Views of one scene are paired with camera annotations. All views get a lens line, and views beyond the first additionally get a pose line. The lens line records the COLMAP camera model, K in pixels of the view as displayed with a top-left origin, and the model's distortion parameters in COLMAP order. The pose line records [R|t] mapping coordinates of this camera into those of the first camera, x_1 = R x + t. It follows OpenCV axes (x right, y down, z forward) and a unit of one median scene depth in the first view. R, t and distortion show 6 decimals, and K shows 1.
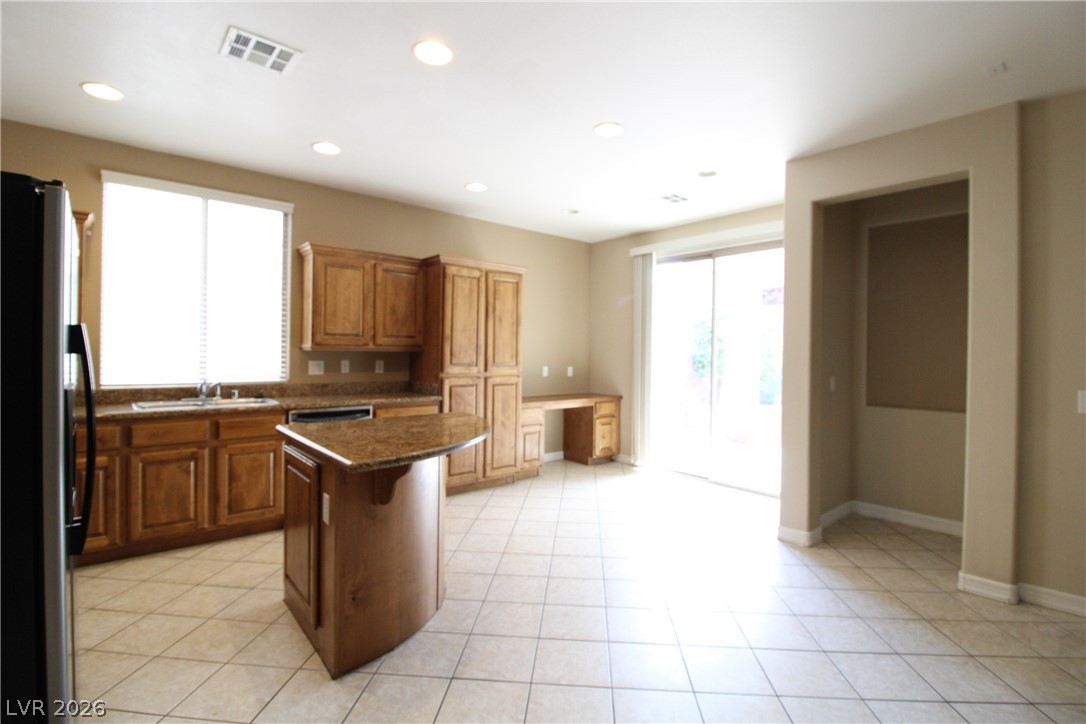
lens RADIAL K [[508.0, 0, 551.0], [0, 508.0, 353.3], [0, 0, 1]] dist [0.000513, -0.012461]
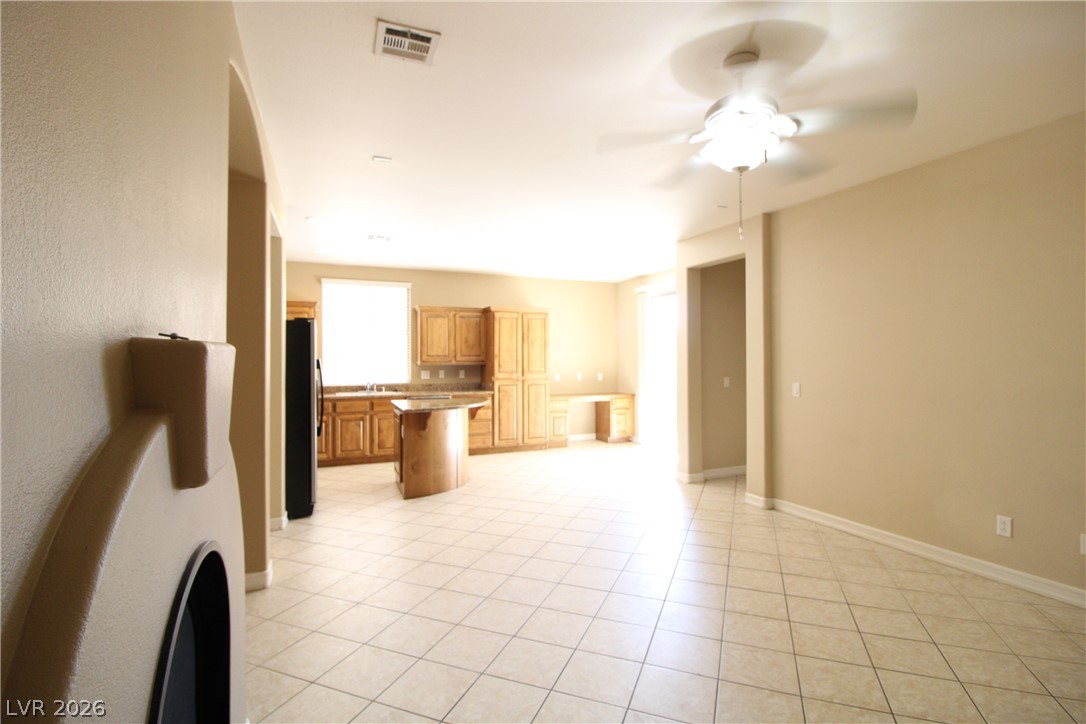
lens RADIAL K [[508.0, 0, 548.2], [0, 508.0, 358.6], [0, 0, 1]] dist [0.000513, -0.012461]
pose [[0.953588, -0.019032, -0.300513, 0.471137], [0.016829, 0.999809, -0.009918, -0.002926], [0.300644, 0.004400, 0.953726, -0.544145]]
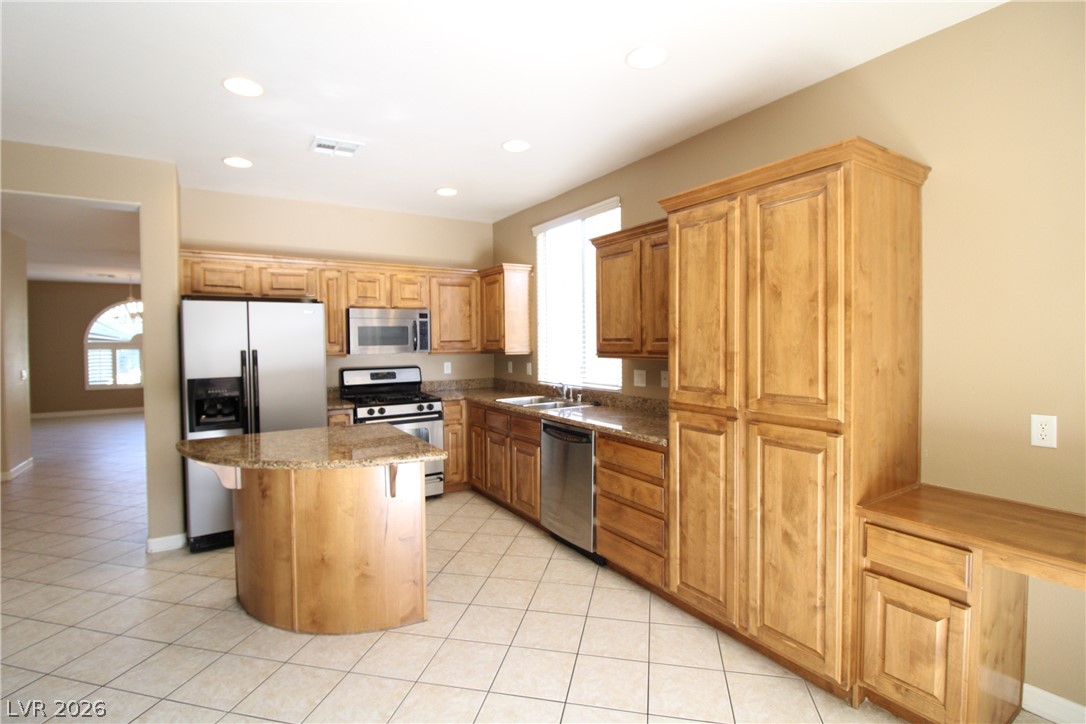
lens RADIAL K [[508.0, 0, 547.3], [0, 508.0, 356.6], [0, 0, 1]] dist [0.000513, -0.012461]
pose [[-0.143707, 0.019176, -0.989434, 0.400151], [0.004310, 0.999815, 0.018751, -0.024569], [0.989611, -0.001570, -0.143763, 0.981576]]
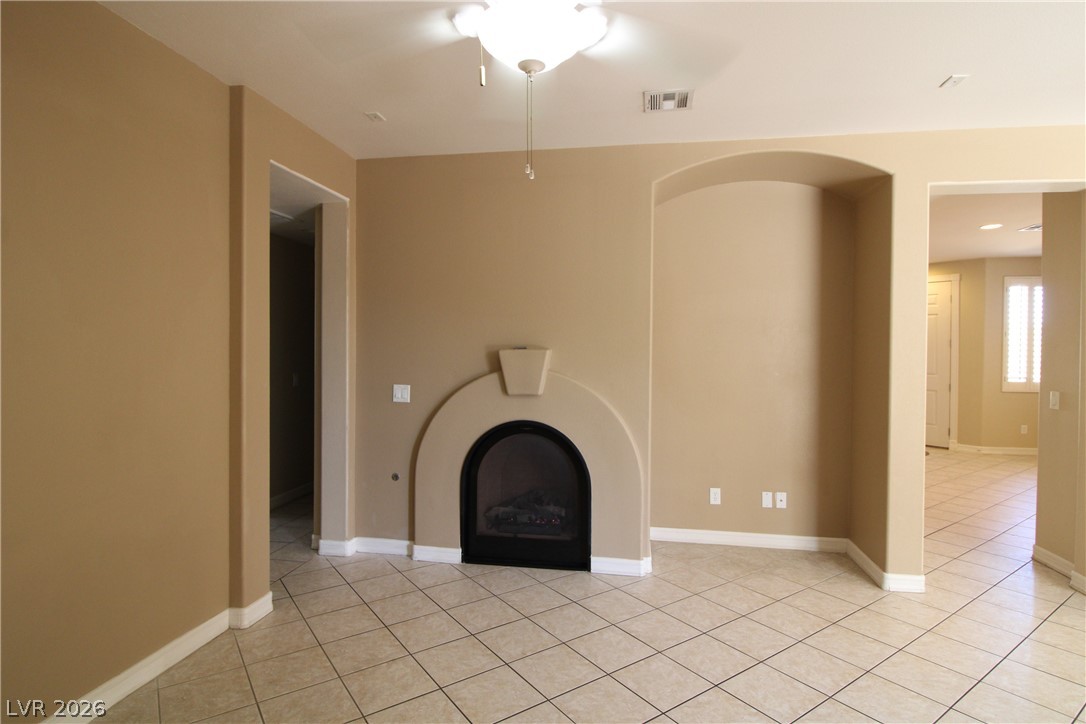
lens RADIAL K [[570.0, 0, 537.9], [0, 570.0, 353.2], [0, 0, 1]] dist [-0.017412, -0.000841]
pose [[-0.776299, -0.014396, -0.630200, 0.741384], [-0.023225, 0.999714, 0.005773, -0.013792], [0.629937, 0.019118, -0.776411, 0.322815]]
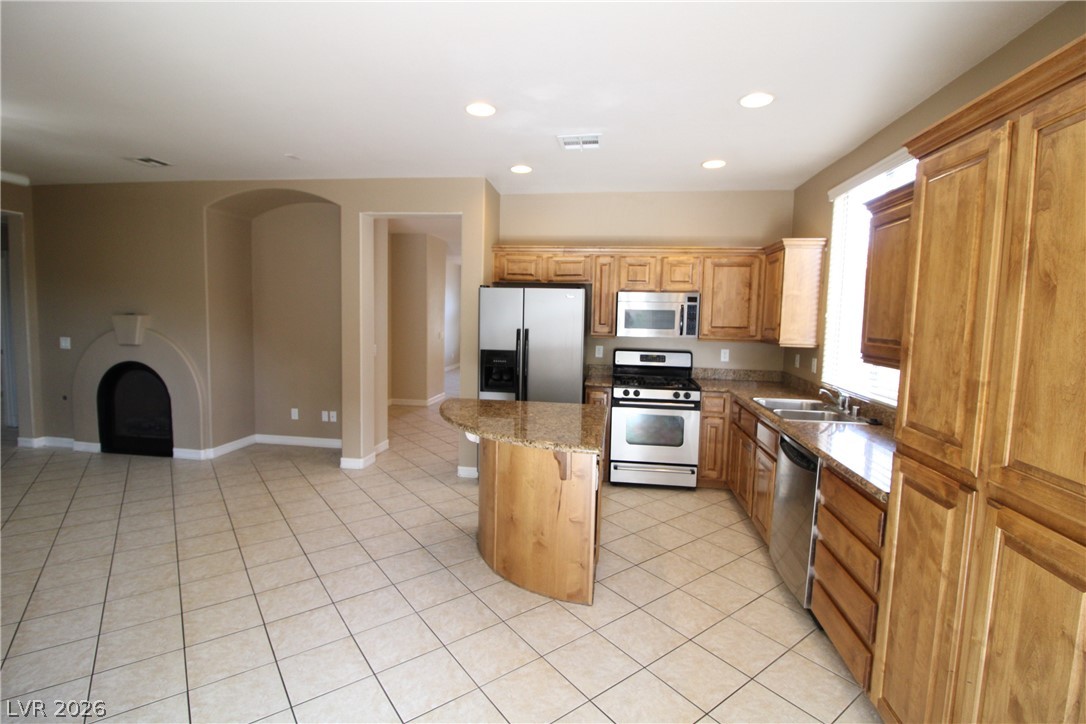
lens RADIAL K [[508.0, 0, 545.9], [0, 508.0, 356.5], [0, 0, 1]] dist [0.000513, -0.012461]
pose [[-0.752981, 0.024723, -0.657578, 0.265812], [-0.038072, 0.995983, 0.081042, -0.050049], [0.656940, 0.086058, -0.749015, 1.155804]]
